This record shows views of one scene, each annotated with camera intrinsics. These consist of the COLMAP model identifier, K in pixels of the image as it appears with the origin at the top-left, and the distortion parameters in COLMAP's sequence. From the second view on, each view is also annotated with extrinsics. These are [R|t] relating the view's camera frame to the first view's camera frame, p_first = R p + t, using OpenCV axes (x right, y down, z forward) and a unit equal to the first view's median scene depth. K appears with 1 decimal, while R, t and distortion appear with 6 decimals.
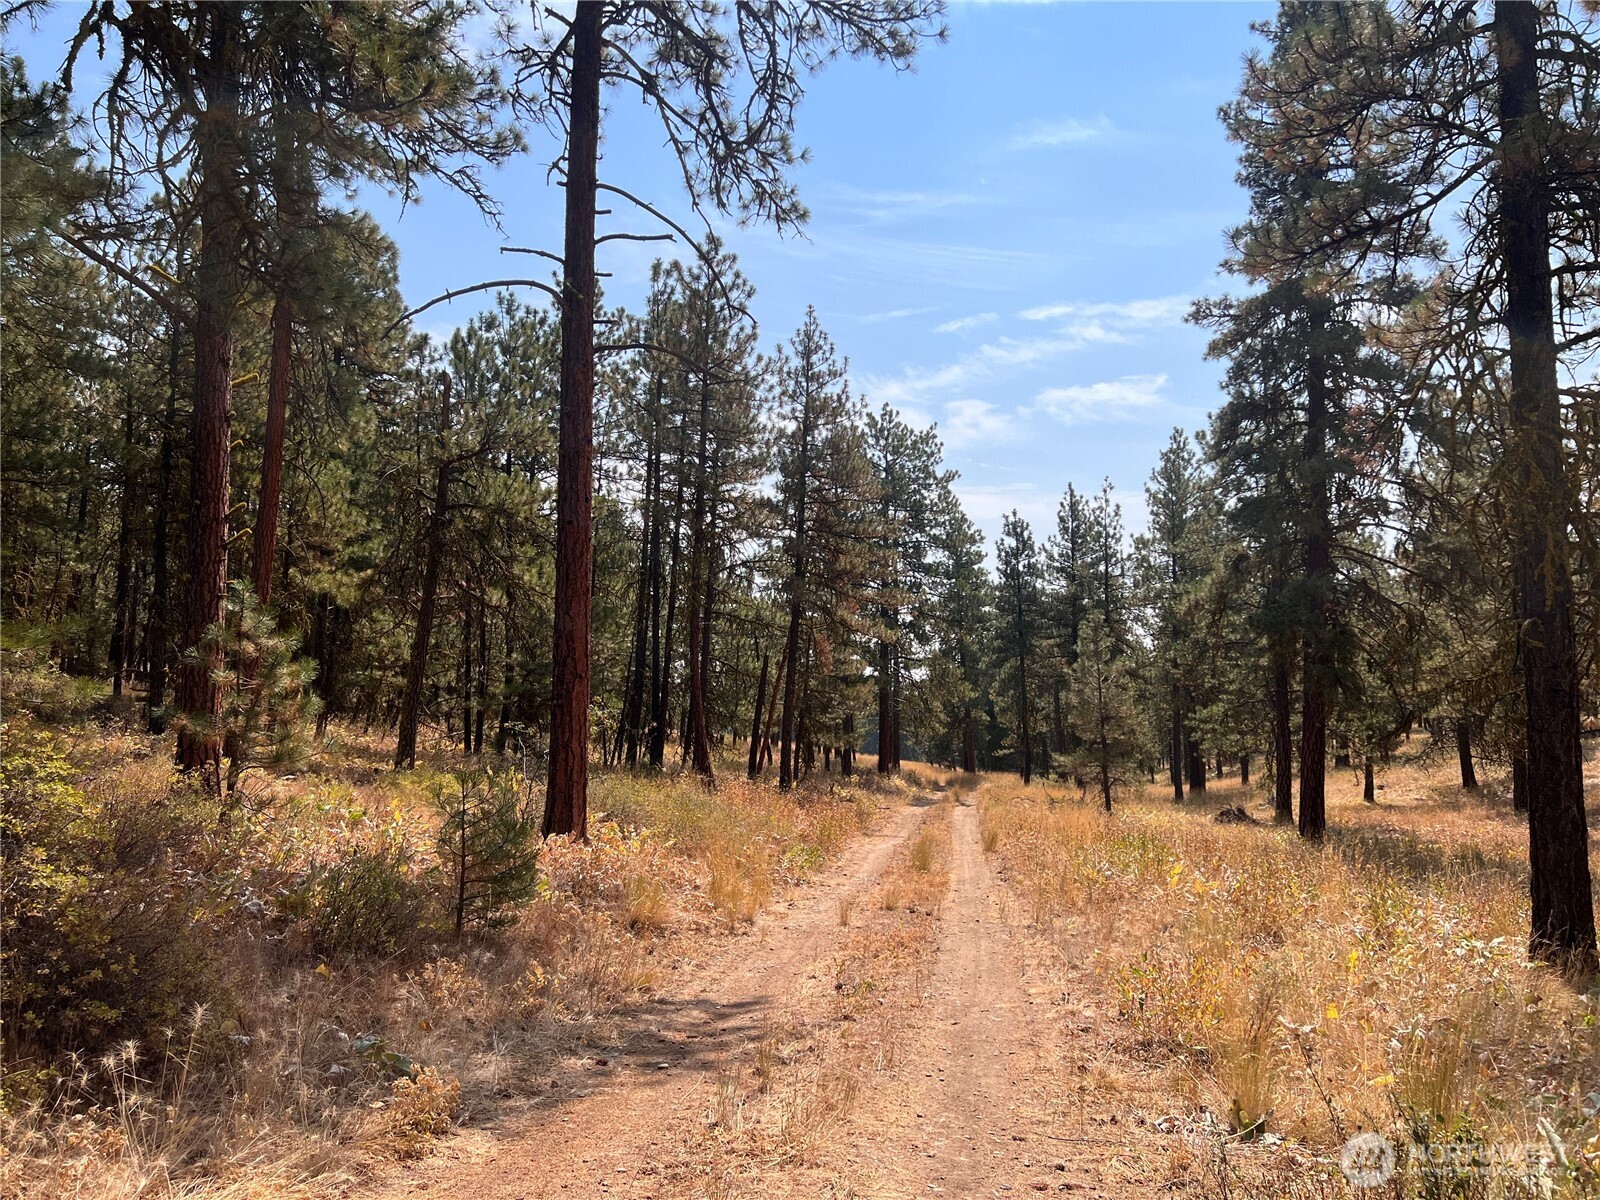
lens RADIAL K [[1181.3, 0, 797.1], [0, 1181.3, 595.9], [0, 0, 1]] dist [0.057142, -0.074198]
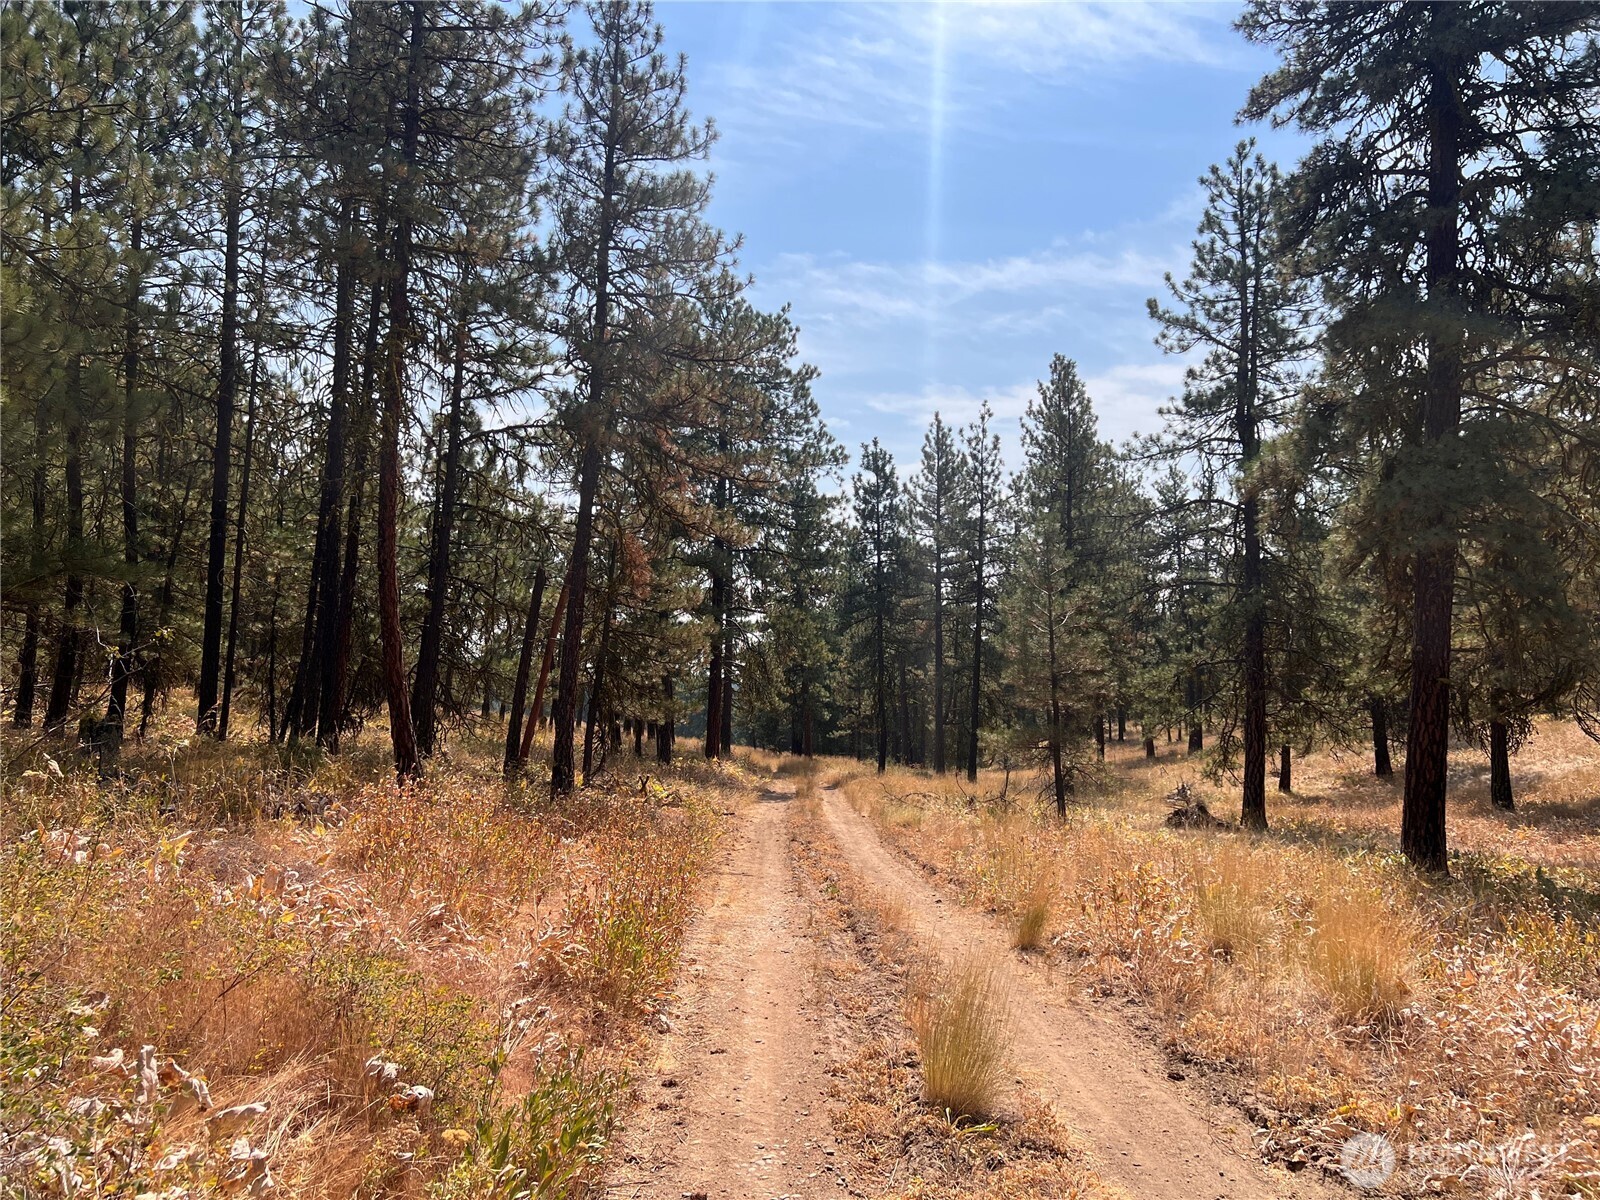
lens RADIAL K [[1181.3, 0, 801.0], [0, 1181.3, 601.5], [0, 0, 1]] dist [0.057142, -0.074198]
pose [[0.987205, 0.019953, 0.158200, 0.011349], [-0.022509, 0.999643, 0.014379, 0.060898], [-0.157857, -0.017756, 0.987302, 0.403420]]
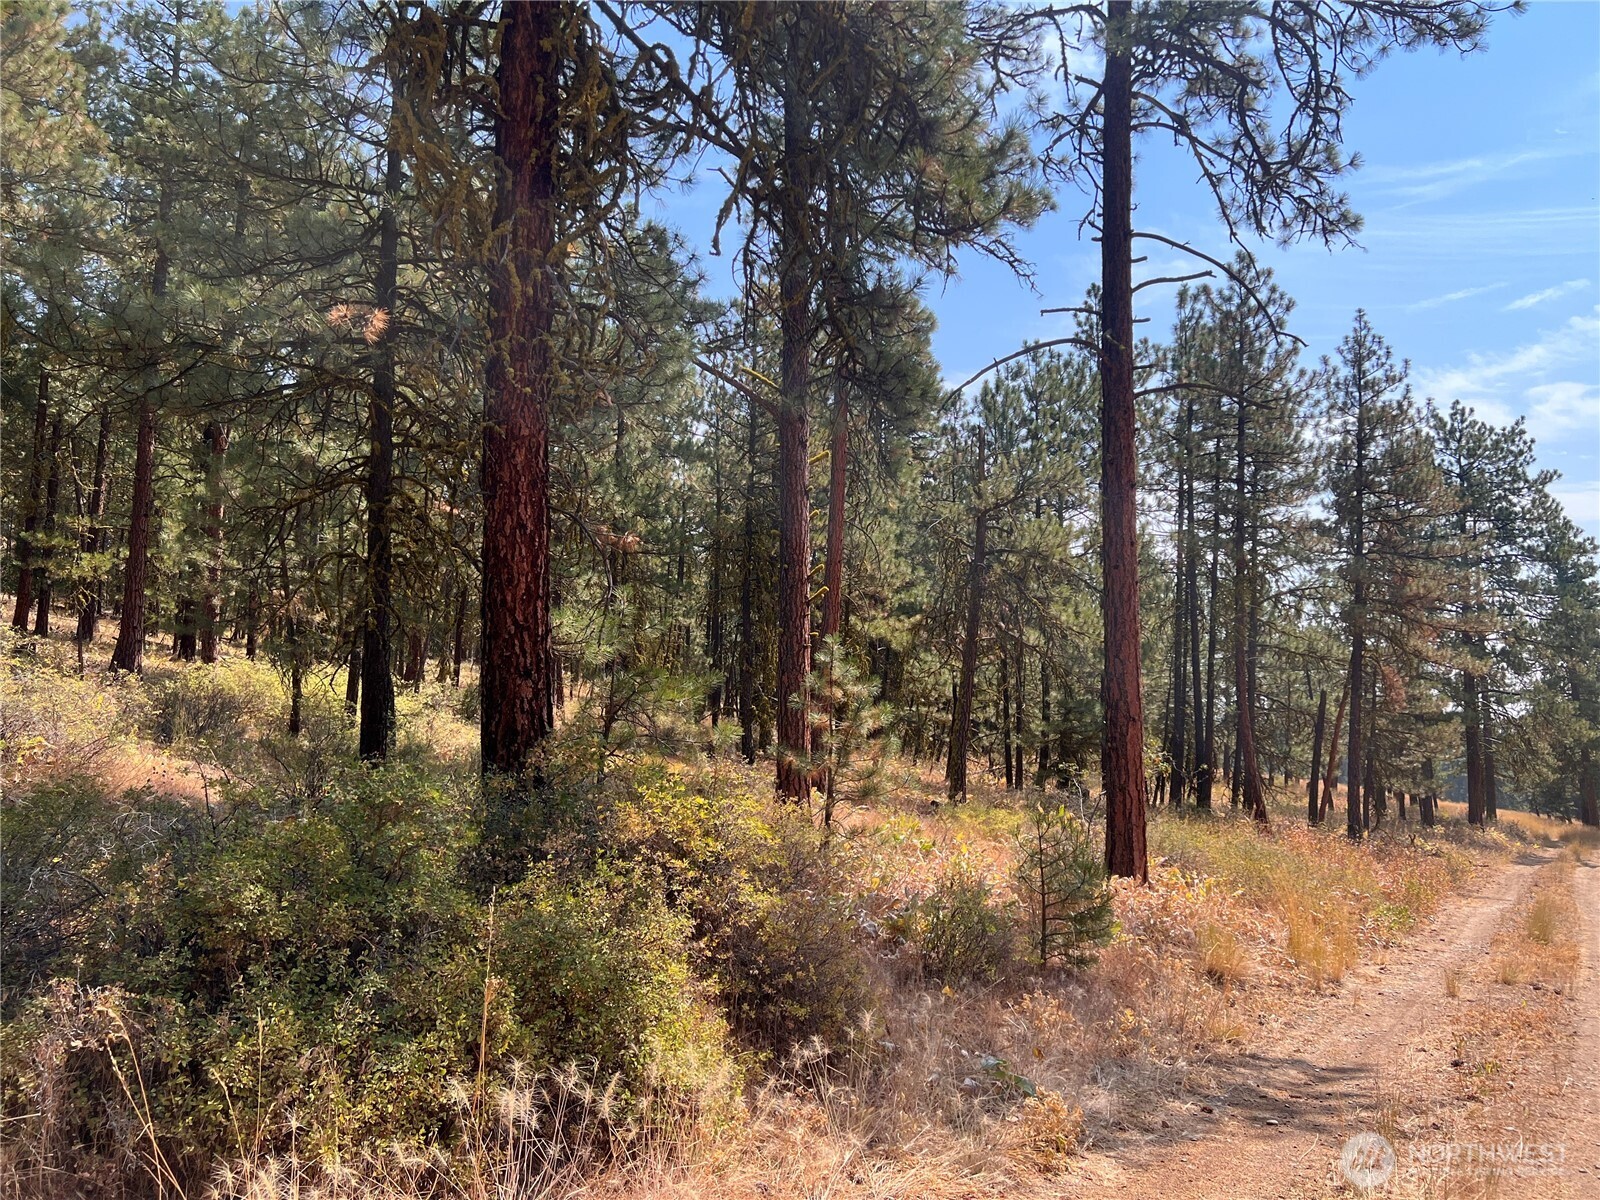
lens RADIAL K [[1181.3, 0, 800.2], [0, 1181.3, 590.4], [0, 0, 1]] dist [0.057142, -0.074198]
pose [[0.907652, -0.045137, -0.417290, -0.006271], [0.031524, 0.998724, -0.039461, -0.004405], [0.418539, 0.022662, 0.907916, -0.015781]]
